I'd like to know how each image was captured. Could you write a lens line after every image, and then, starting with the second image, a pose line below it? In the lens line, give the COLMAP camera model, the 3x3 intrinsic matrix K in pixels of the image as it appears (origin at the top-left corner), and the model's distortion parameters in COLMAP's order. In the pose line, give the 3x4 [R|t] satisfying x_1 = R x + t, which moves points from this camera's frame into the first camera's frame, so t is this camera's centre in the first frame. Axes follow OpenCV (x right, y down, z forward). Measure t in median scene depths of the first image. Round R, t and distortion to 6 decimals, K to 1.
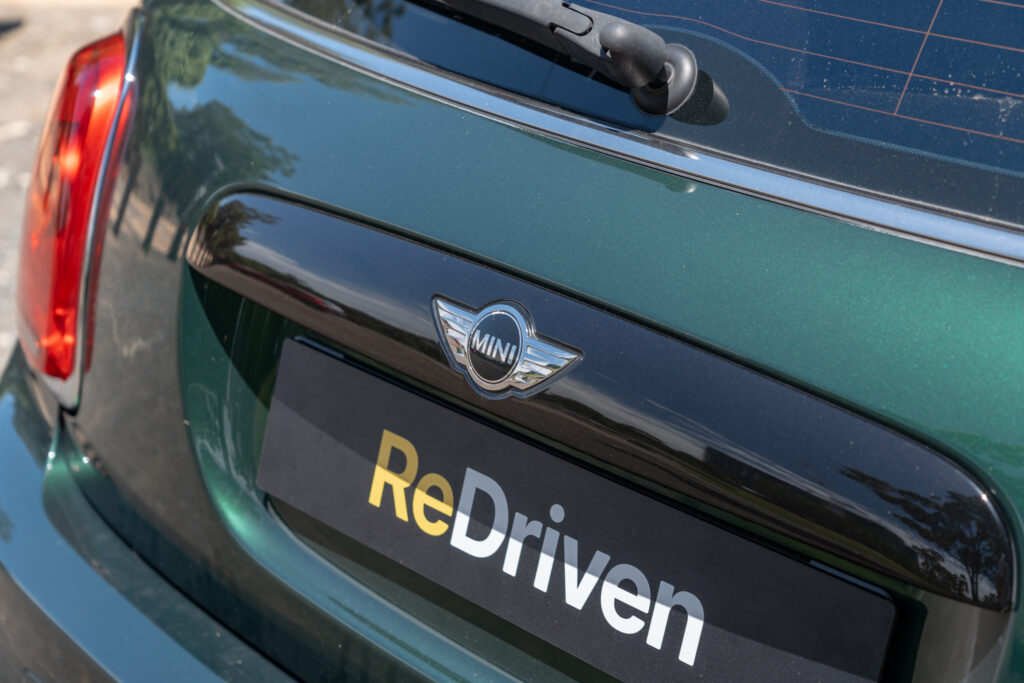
lens RADIAL K [[1975.4, 0, 512.0], [0, 1975.4, 341.5], [0, 0, 1]] dist [0.012782, 0.130300]
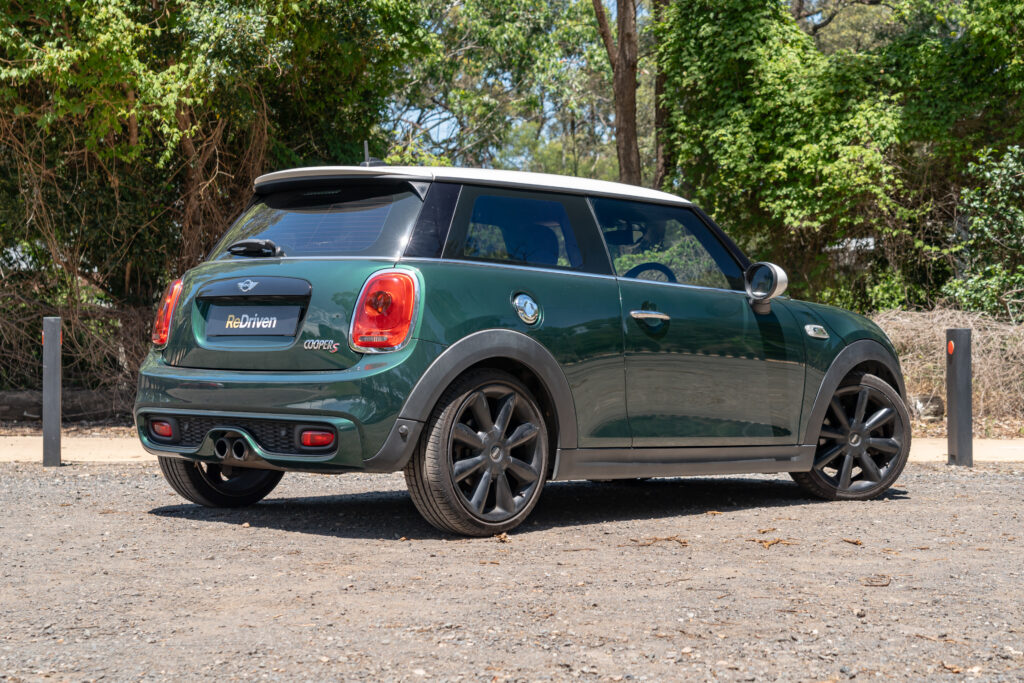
lens RADIAL K [[1706.1, 0, 512.0], [0, 1706.1, 341.5], [0, 0, 1]] dist [0.003693, -0.041647]
pose [[0.997577, 0.010431, 0.068782, 0.463130], [0.017173, 0.921181, -0.388756, 2.291557], [-0.067416, 0.388995, 0.918770, -3.995425]]
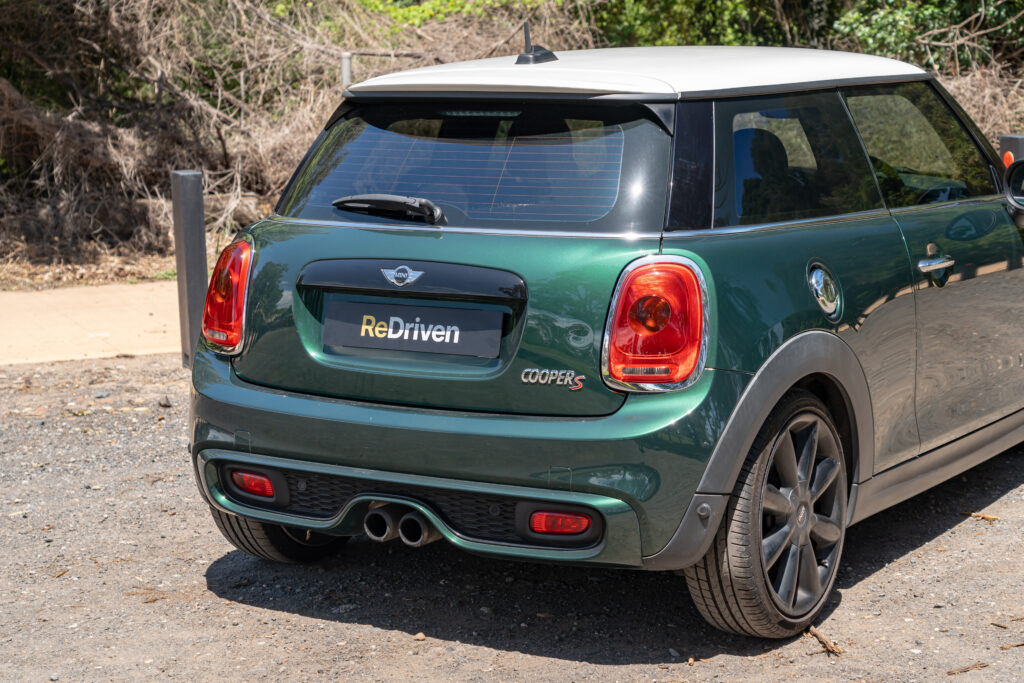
lens RADIAL K [[1961.0, 0, 512.3], [0, 1961.0, 374.2], [0, 0, 1]] dist [0.022219, 0.185388]
pose [[0.968904, -0.061832, 0.239586, -0.762378], [0.113959, 0.970980, -0.210267, 1.068546], [-0.219632, 0.231031, 0.947833, -2.826837]]
